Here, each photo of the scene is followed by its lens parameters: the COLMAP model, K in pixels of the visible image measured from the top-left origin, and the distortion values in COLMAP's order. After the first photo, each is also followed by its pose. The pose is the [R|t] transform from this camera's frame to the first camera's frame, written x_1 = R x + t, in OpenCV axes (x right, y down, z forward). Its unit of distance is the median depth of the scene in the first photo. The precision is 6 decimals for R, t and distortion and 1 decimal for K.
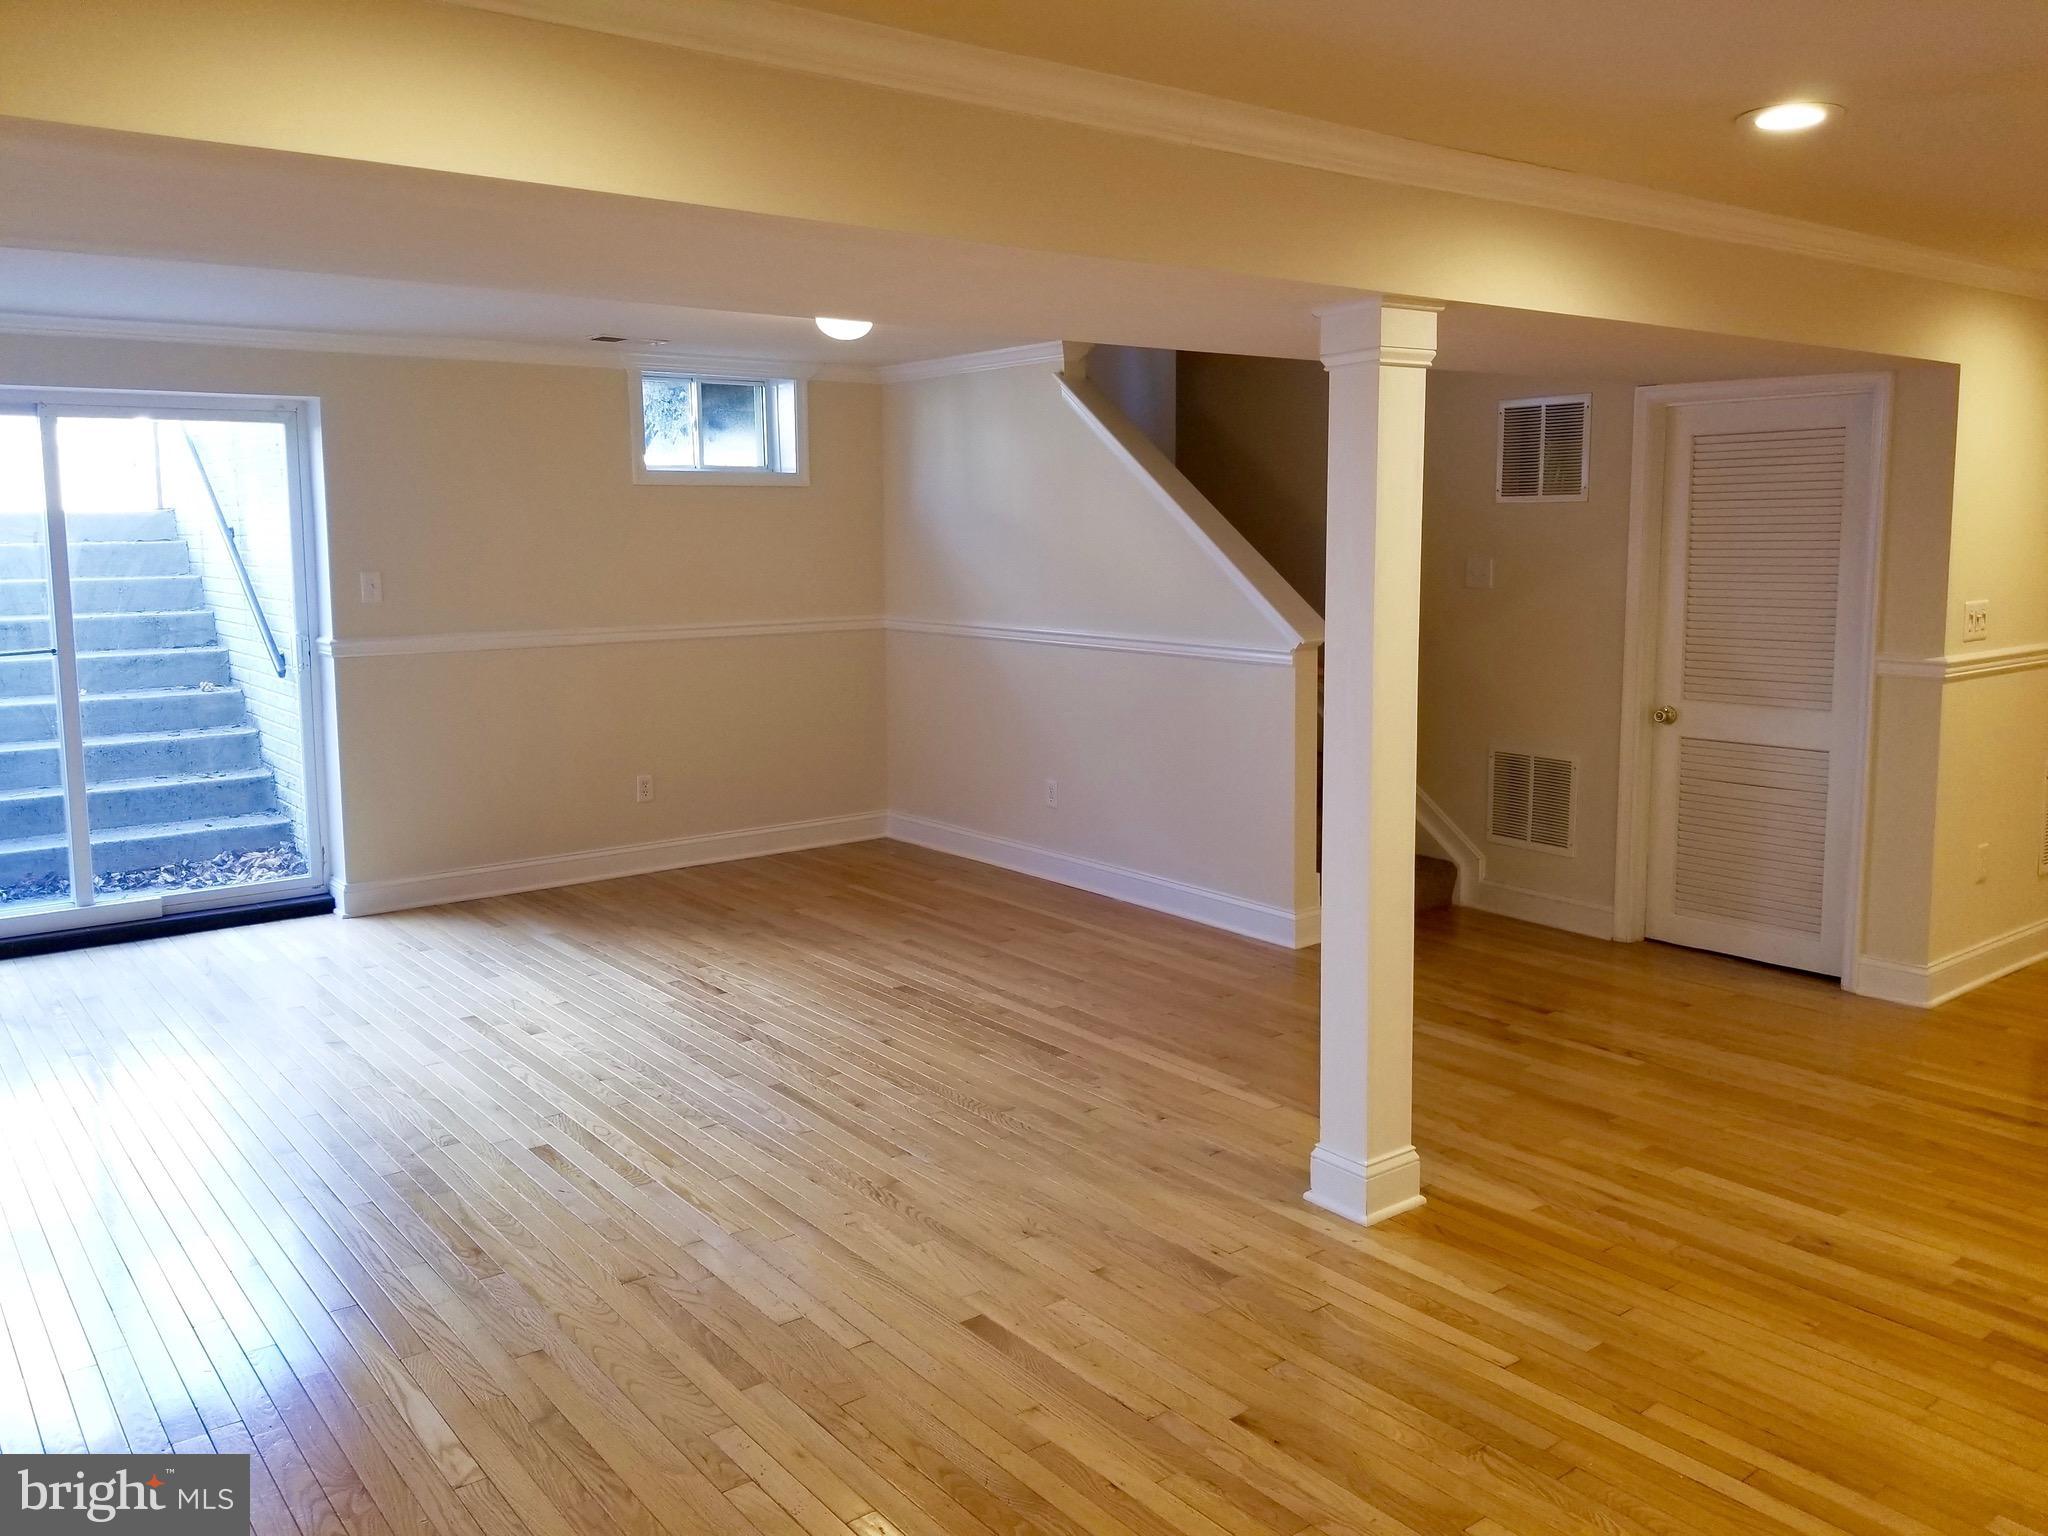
lens RADIAL K [[1596.3, 0, 1024.0], [0, 1596.3, 768.0], [0, 0, 1]] dist [-0.003636, -0.008578]
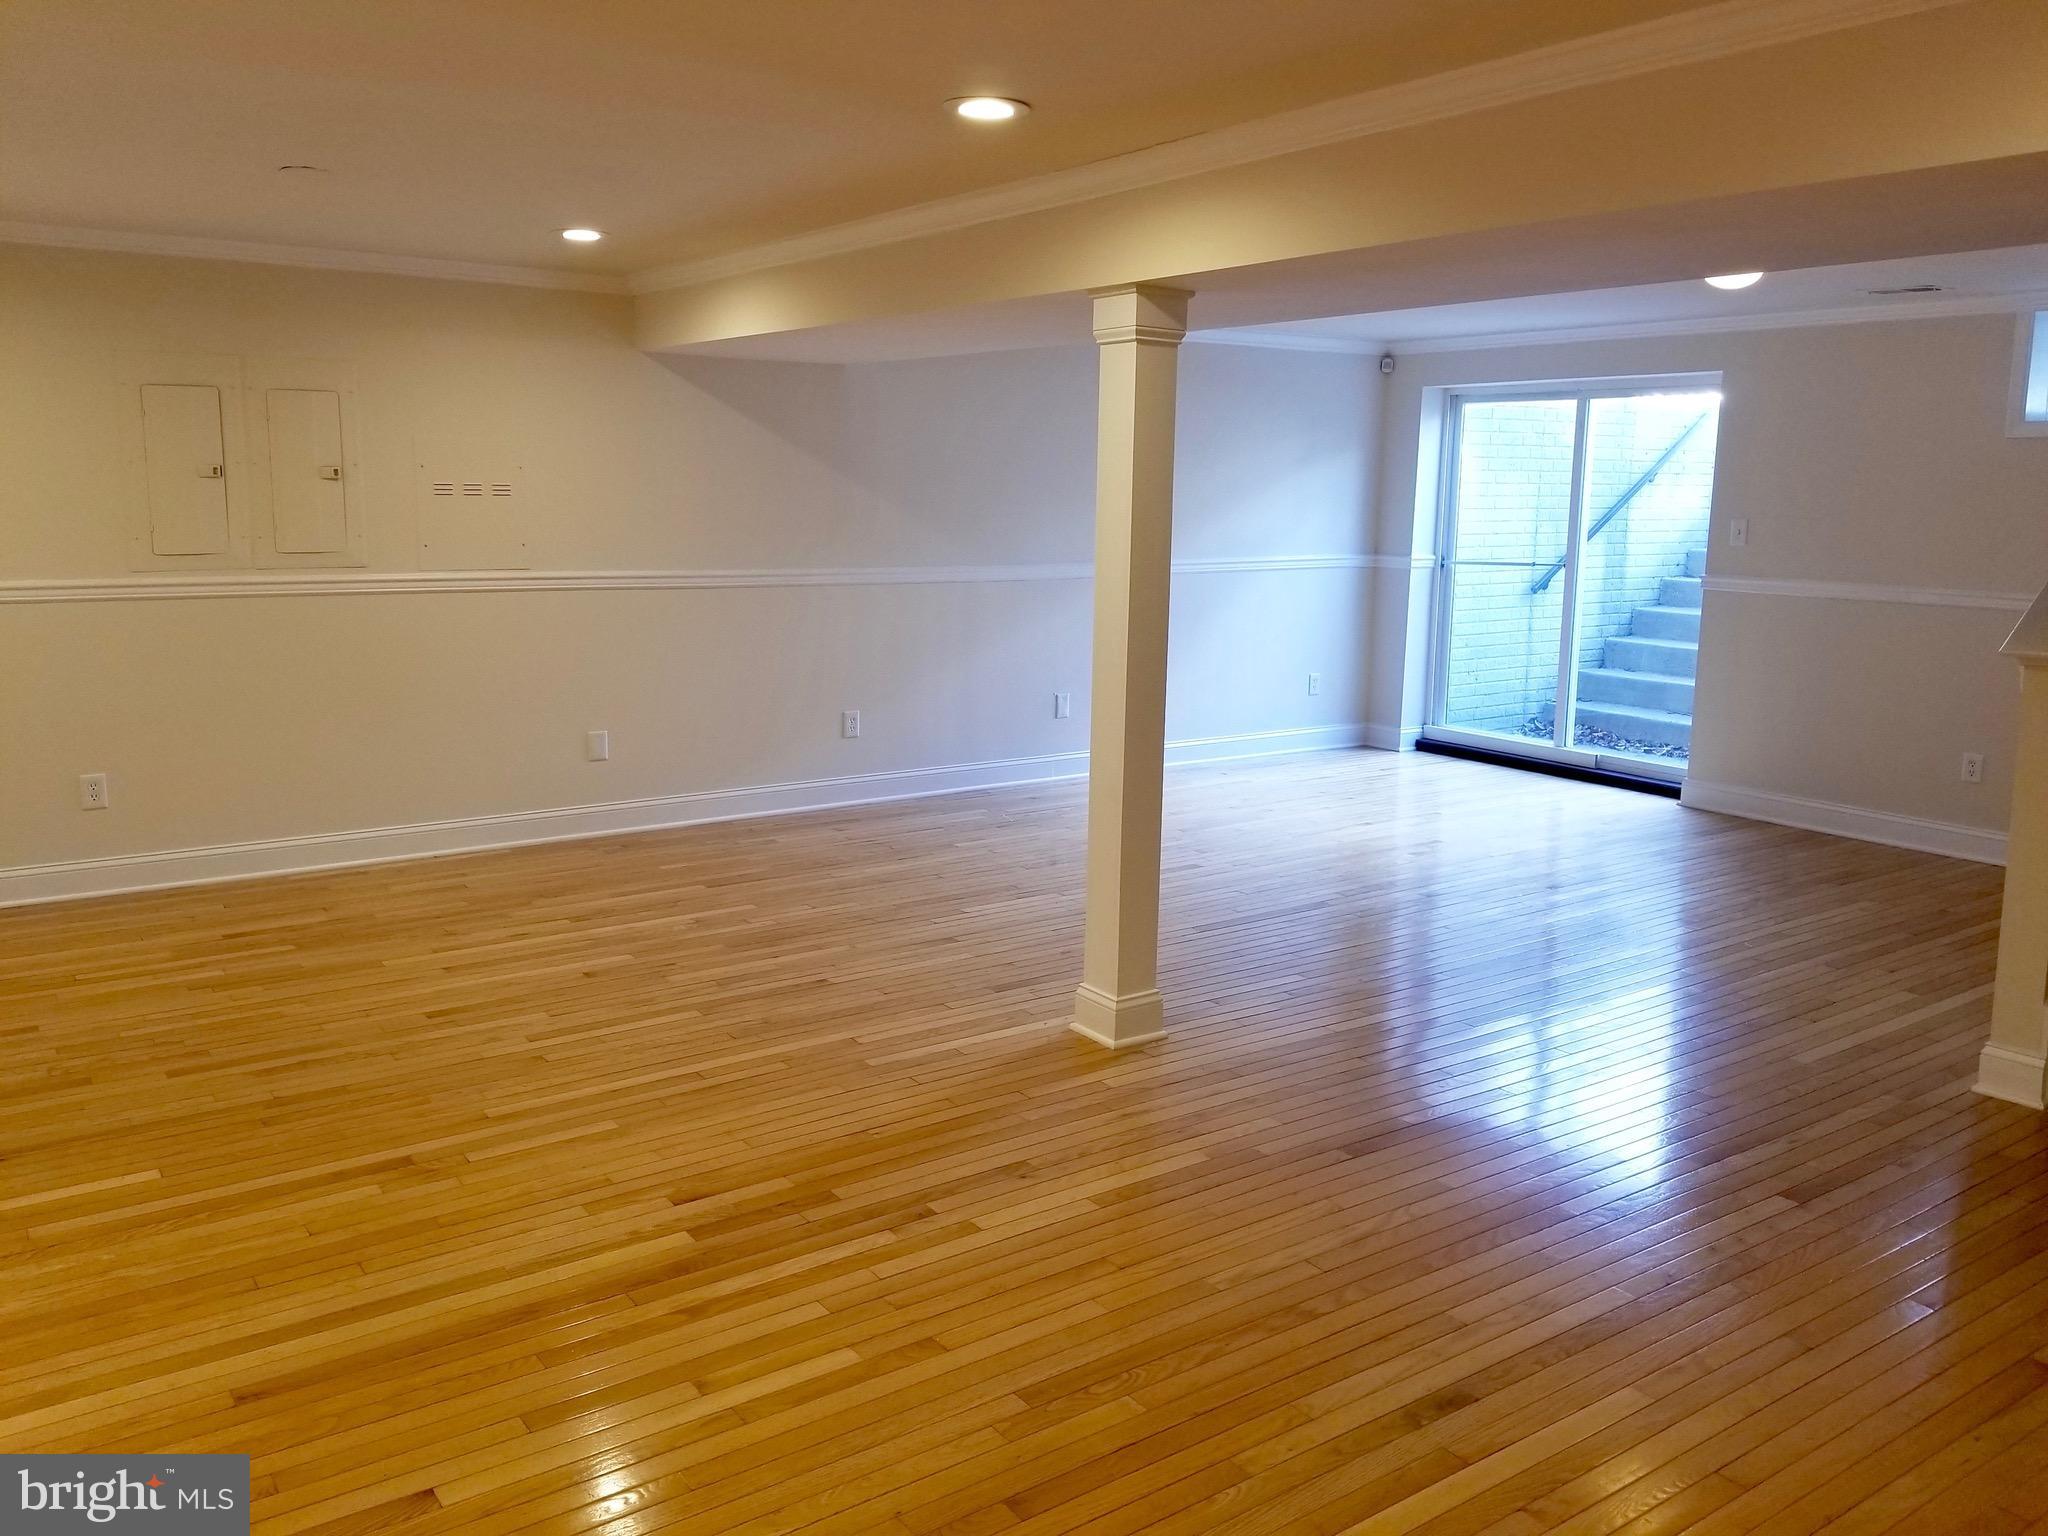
lens RADIAL K [[1625.2, 0, 1024.0], [0, 1625.2, 768.0], [0, 0, 1]] dist [0.080244, -0.136134]
pose [[-0.048921, 0.179666, -0.982511, 1.545398], [-0.164460, 0.968813, 0.185349, -0.156728], [0.985170, 0.170651, -0.017847, 1.013184]]
